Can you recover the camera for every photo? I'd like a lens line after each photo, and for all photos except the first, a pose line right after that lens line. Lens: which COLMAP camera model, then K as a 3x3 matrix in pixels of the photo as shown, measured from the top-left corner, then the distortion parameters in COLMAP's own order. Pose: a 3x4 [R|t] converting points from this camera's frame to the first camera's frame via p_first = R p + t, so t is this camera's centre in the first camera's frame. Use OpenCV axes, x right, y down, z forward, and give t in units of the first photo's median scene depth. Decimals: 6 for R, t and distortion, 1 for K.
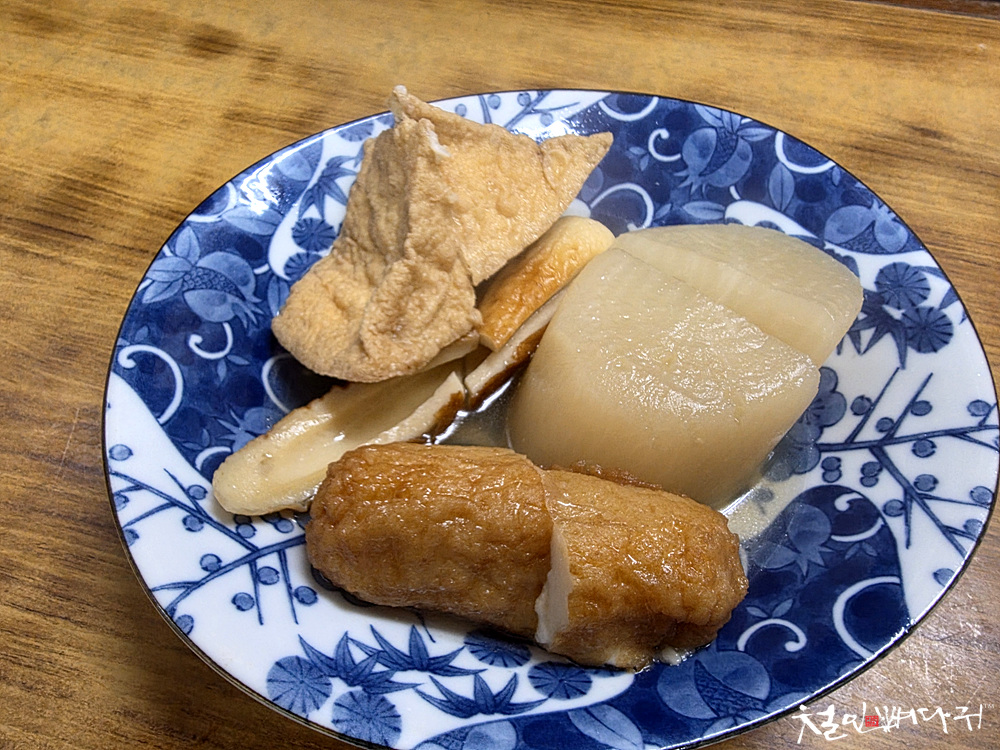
lens RADIAL K [[666.9, 0, 498.9], [0, 666.9, 376.7], [0, 0, 1]] dist [0.004464, -0.000120]
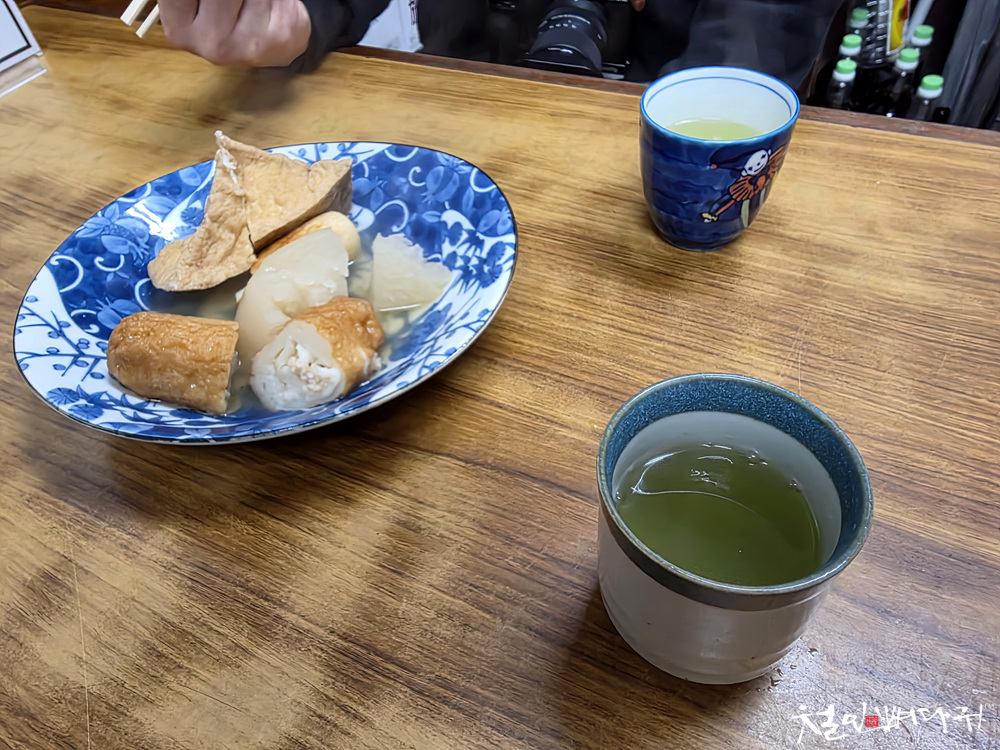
lens RADIAL K [[666.9, 0, 501.4], [0, 666.9, 374.1], [0, 0, 1]] dist [0.004464, -0.000120]
pose [[0.980661, 0.085771, -0.175917, 0.867286], [-0.109671, 0.985301, -0.130972, 0.334493], [0.162097, 0.147732, 0.975654, -0.484545]]
